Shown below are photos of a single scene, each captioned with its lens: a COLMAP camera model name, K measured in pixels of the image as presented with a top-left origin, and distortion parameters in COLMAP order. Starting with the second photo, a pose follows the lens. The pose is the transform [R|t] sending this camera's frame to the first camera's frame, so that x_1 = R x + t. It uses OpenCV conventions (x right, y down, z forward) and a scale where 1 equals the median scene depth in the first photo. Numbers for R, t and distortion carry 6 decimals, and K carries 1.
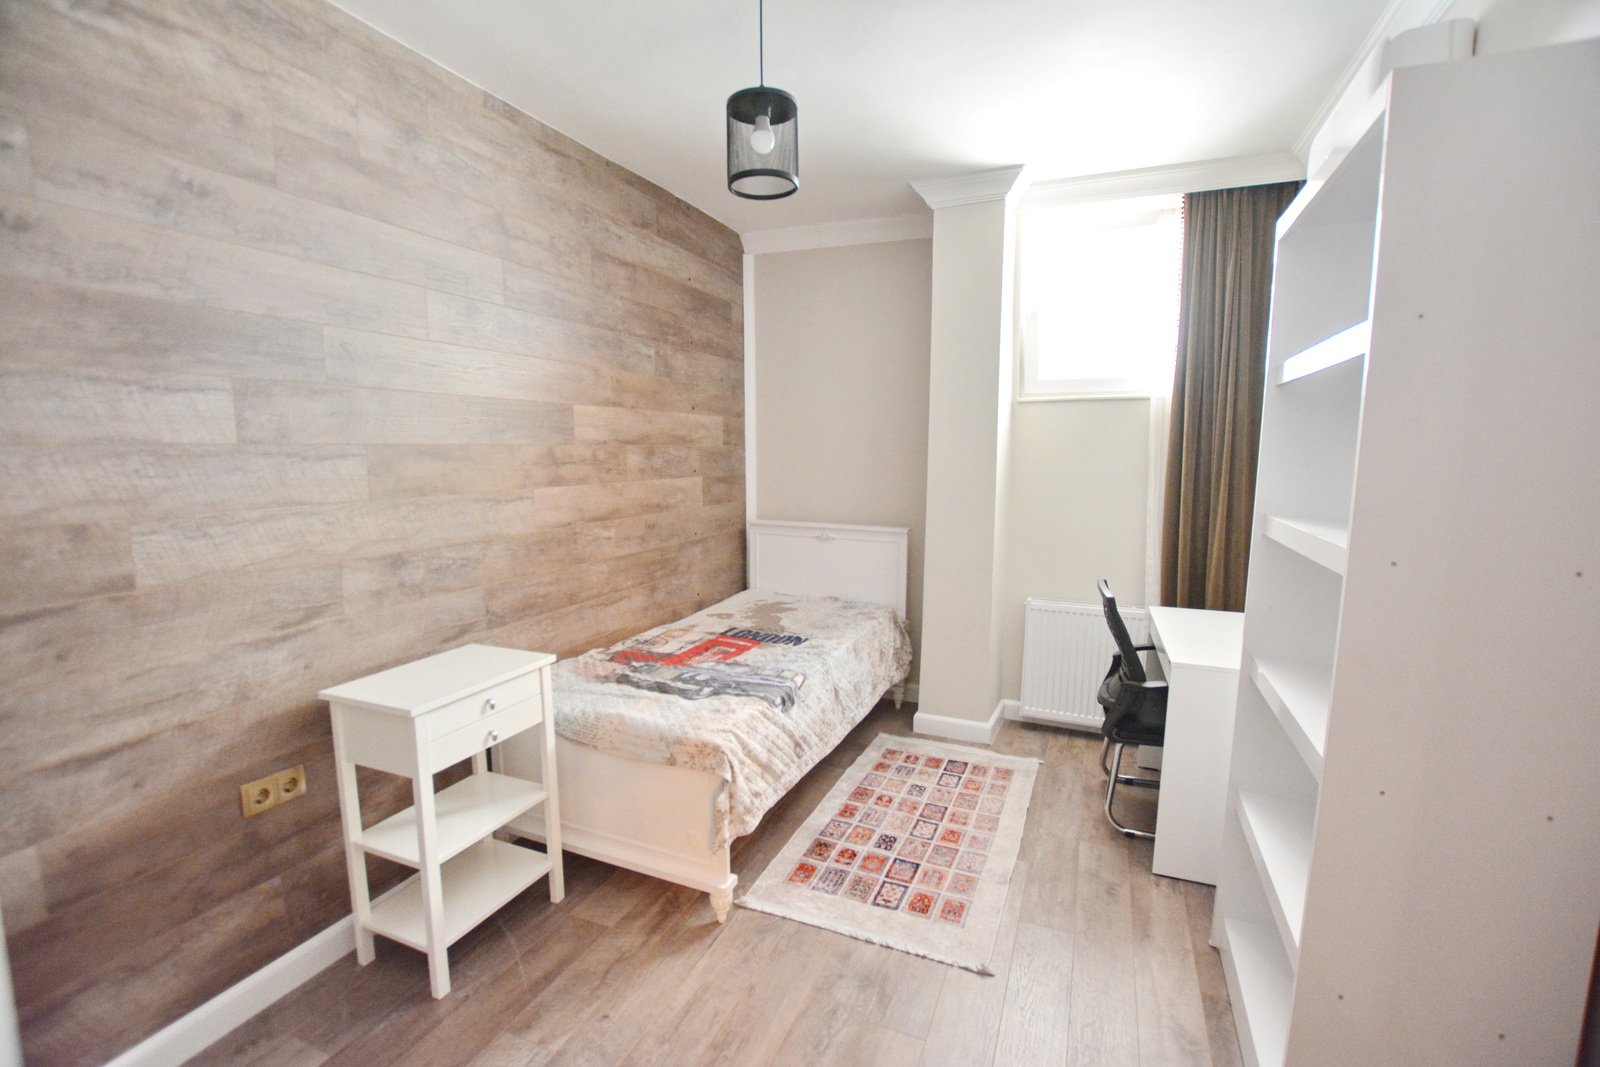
lens RADIAL K [[706.4, 0, 801.5], [0, 706.4, 537.3], [0, 0, 1]] dist [-0.029558, 0.001129]
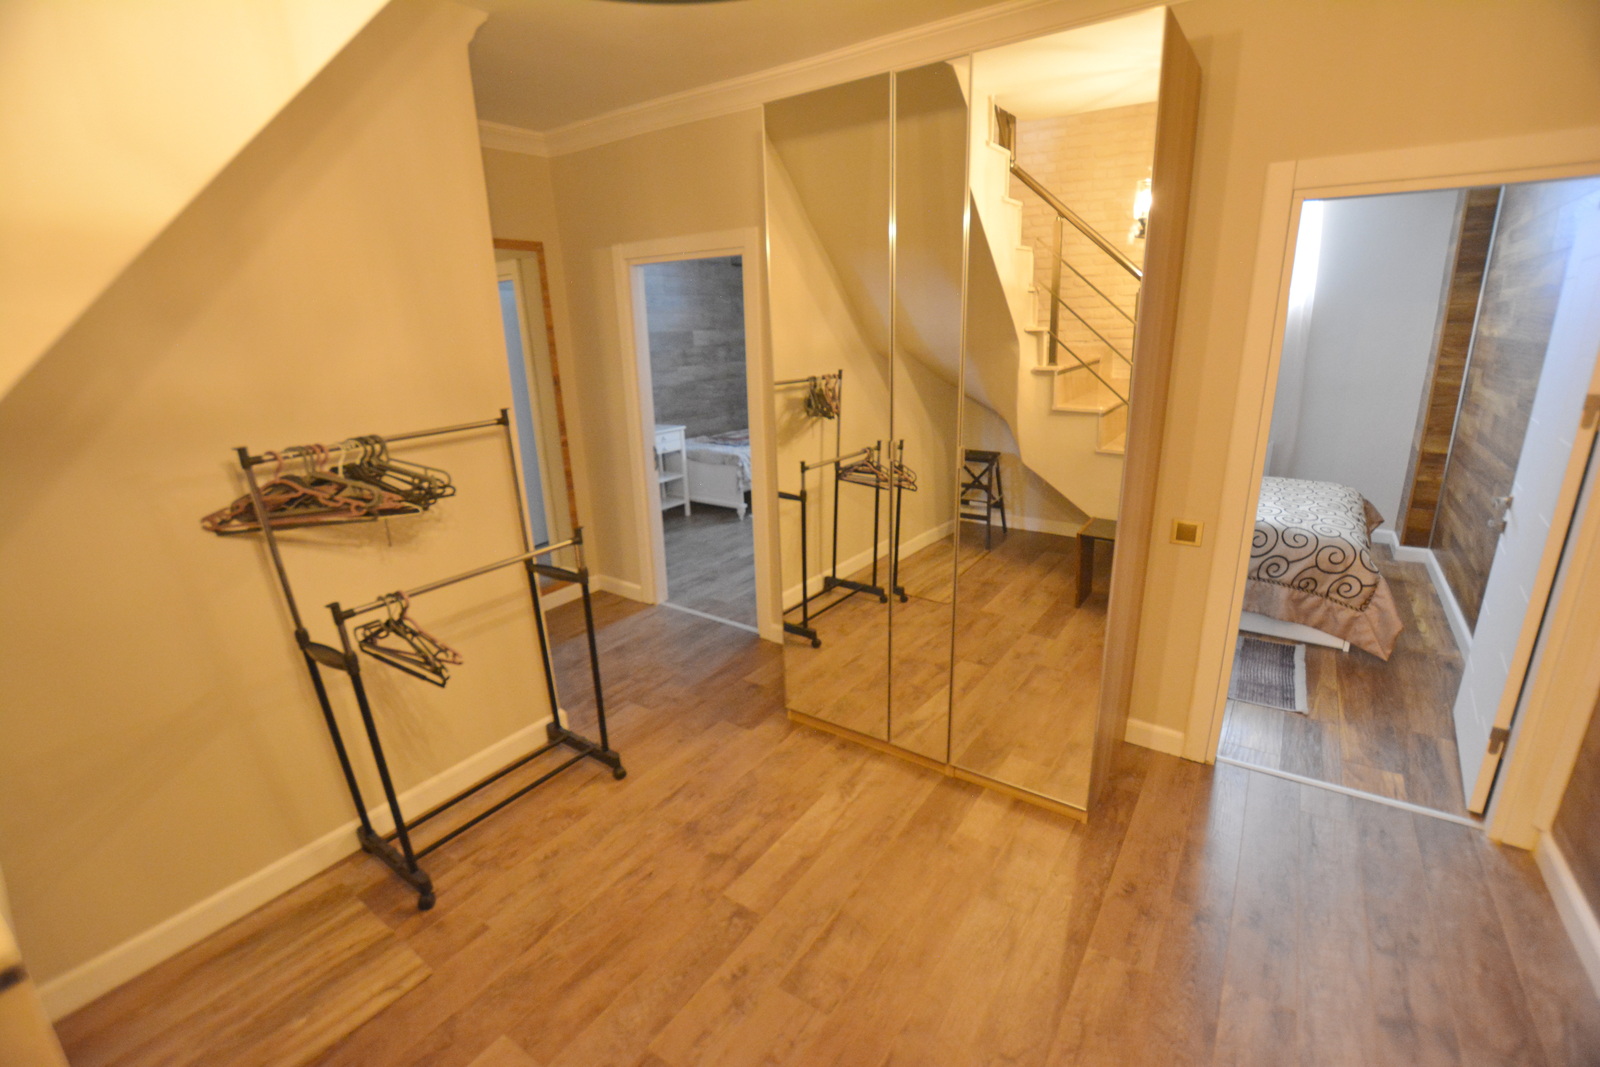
lens RADIAL K [[706.4, 0, 801.5], [0, 706.4, 537.3], [0, 0, 1]] dist [-0.029558, 0.001129]
pose [[0.976461, 0.036224, -0.212629, 0.588013], [-0.000893, 0.986467, 0.163957, 0.114267], [0.215691, -0.159907, 0.963279, -1.378542]]
